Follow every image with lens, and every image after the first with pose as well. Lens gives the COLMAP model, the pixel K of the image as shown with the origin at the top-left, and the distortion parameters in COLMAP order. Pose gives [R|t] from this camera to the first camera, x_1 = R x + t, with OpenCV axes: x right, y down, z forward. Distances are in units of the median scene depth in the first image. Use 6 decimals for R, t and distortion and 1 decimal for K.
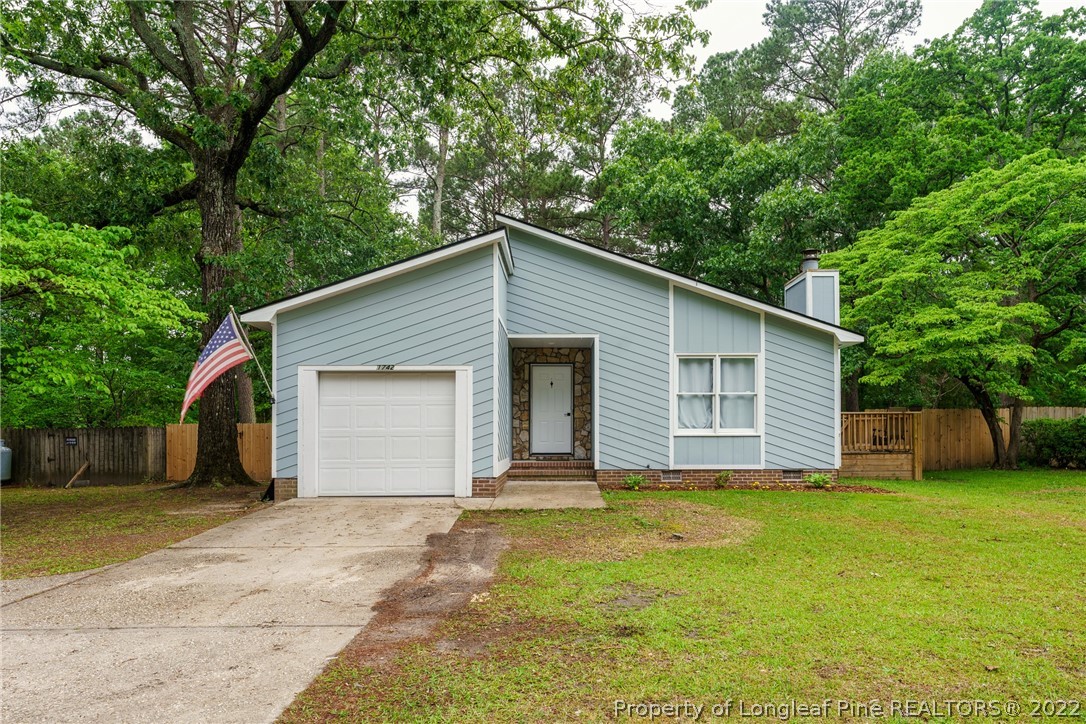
lens RADIAL K [[714.7, 0, 585.1], [0, 714.7, 419.6], [0, 0, 1]] dist [-0.001451, 0.003072]
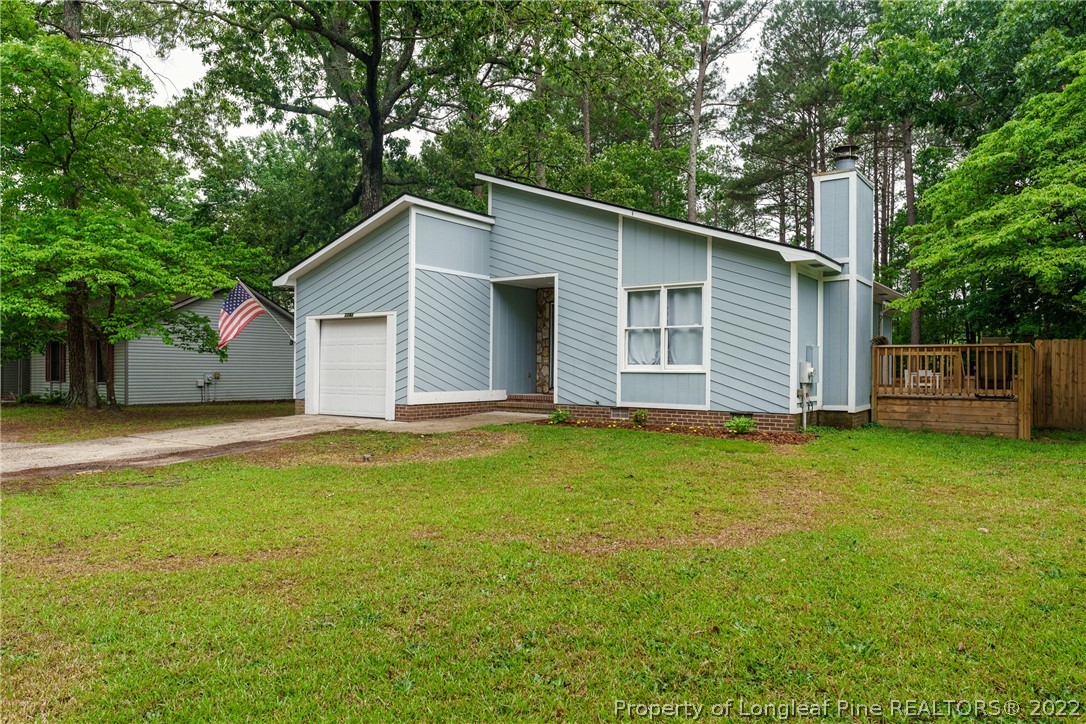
lens RADIAL K [[740.9, 0, 543.0], [0, 740.9, 362.0], [0, 0, 1]] dist [0.002748, -0.000135]
pose [[0.789880, 0.003839, -0.613250, 0.655922], [0.002891, 0.999946, 0.009983, -0.001365], [0.613255, -0.009658, 0.789826, 0.139041]]
